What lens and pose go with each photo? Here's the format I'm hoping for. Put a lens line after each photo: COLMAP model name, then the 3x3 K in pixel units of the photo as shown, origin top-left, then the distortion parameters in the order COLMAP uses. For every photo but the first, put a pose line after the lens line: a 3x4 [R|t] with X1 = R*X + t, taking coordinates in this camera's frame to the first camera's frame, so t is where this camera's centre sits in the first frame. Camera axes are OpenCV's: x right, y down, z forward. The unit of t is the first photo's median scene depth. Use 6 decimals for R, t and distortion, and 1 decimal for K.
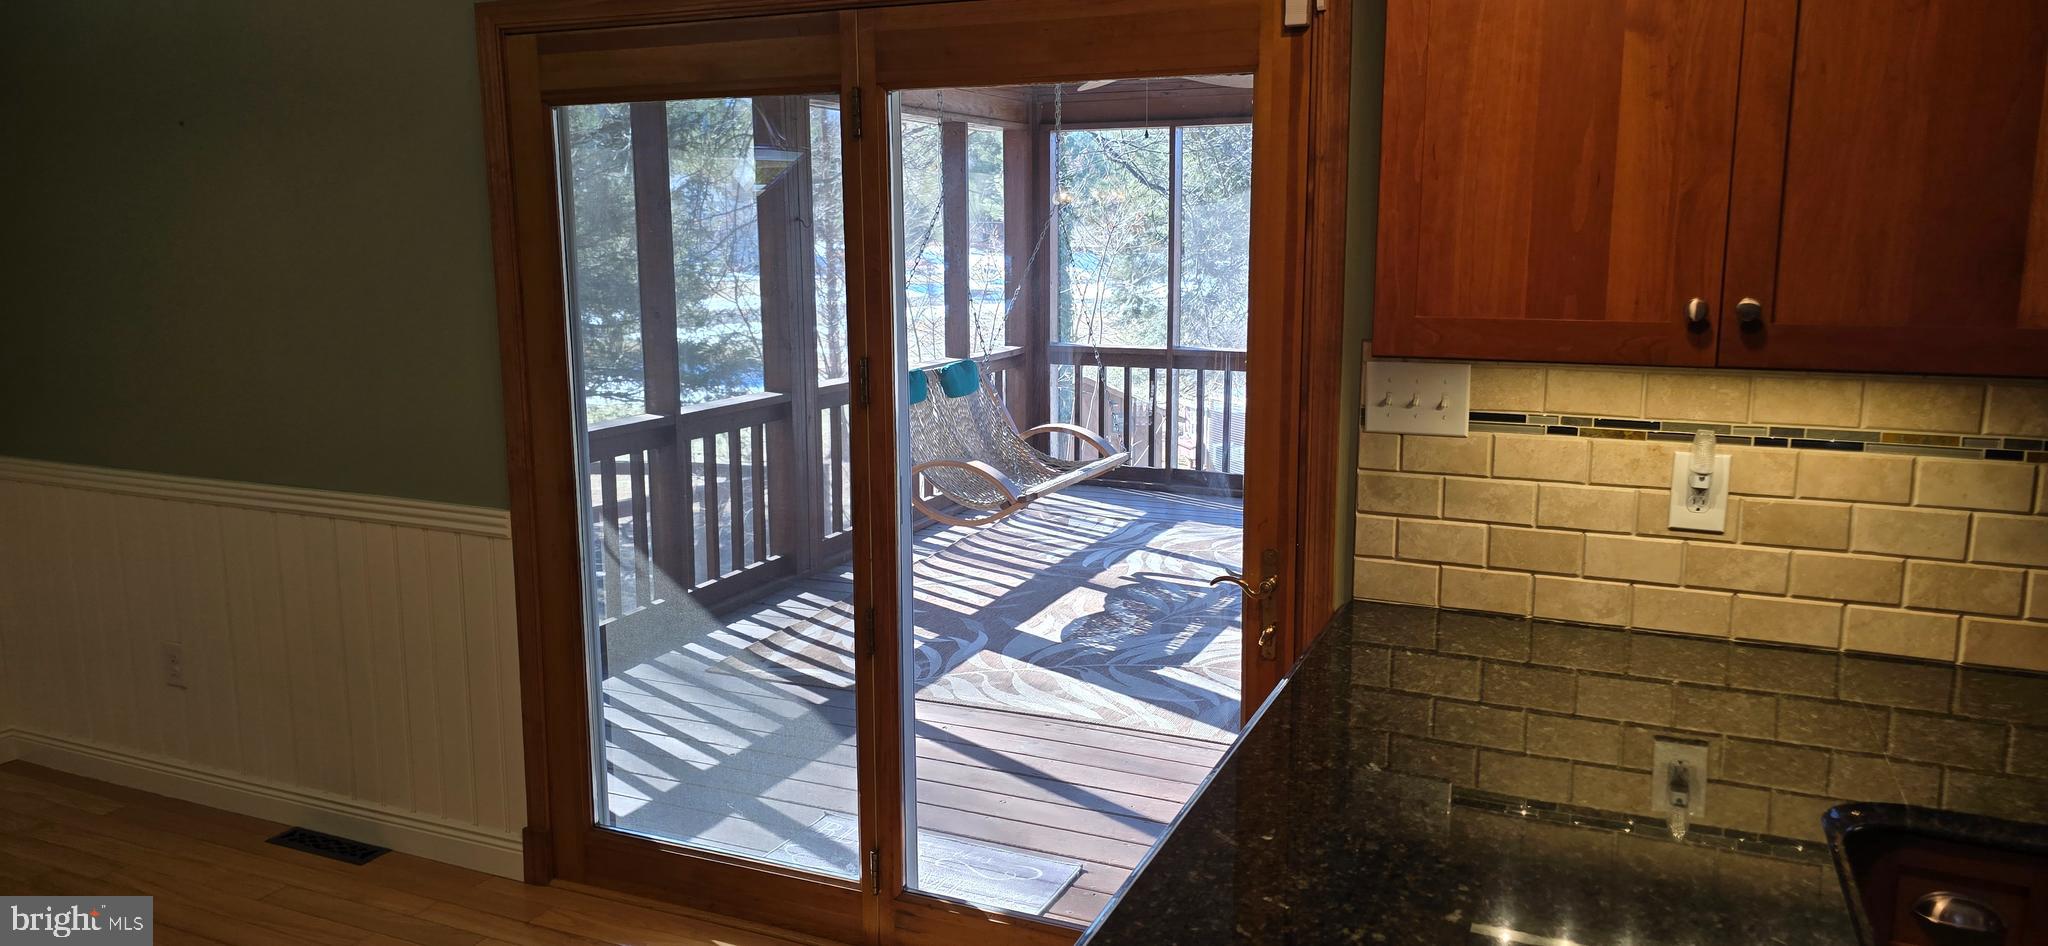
lens RADIAL K [[1374.5, 0, 1025.8], [0, 1374.5, 448.1], [0, 0, 1]] dist [0.038209, -0.002174]
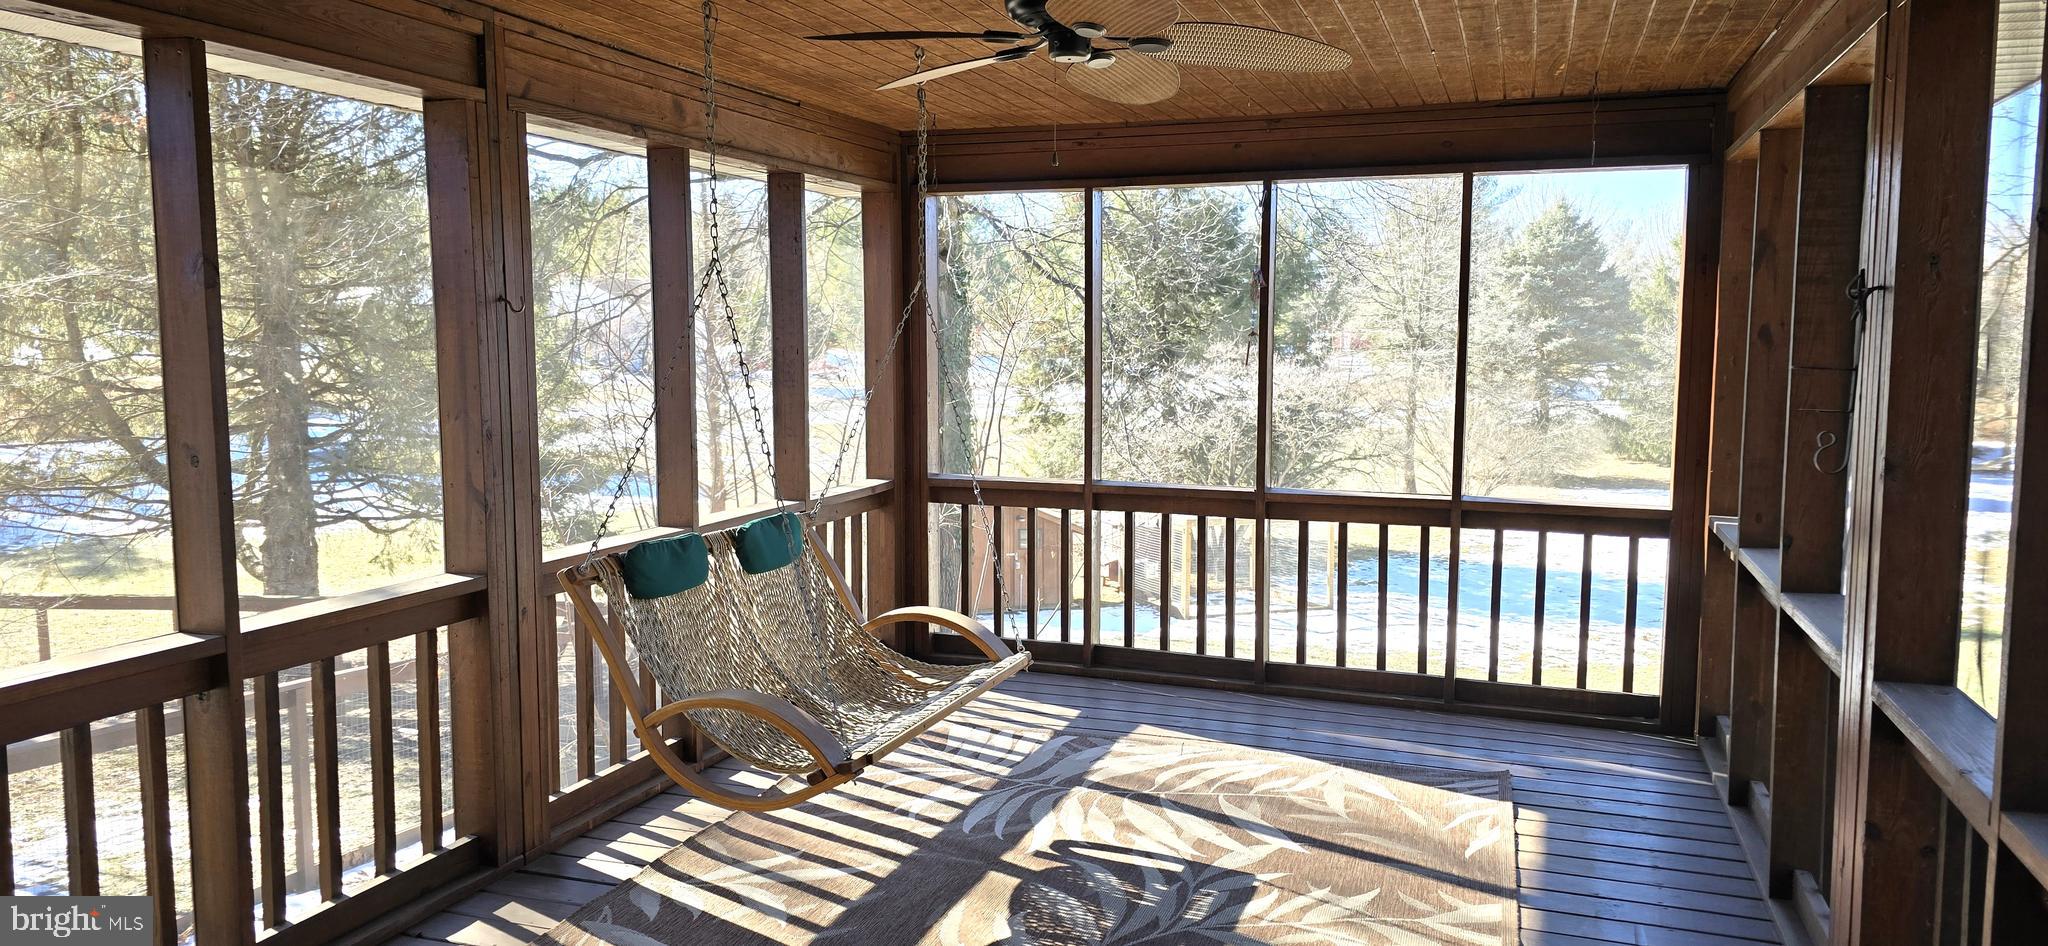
lens RADIAL K [[1374.5, 0, 1025.8], [0, 1374.5, 448.1], [0, 0, 1]] dist [0.038209, -0.002174]
pose [[0.998012, -0.002727, 0.062967, 0.026402], [0.007426, 0.997192, -0.074524, -0.038797], [-0.062587, 0.074843, 0.995229, 0.282192]]
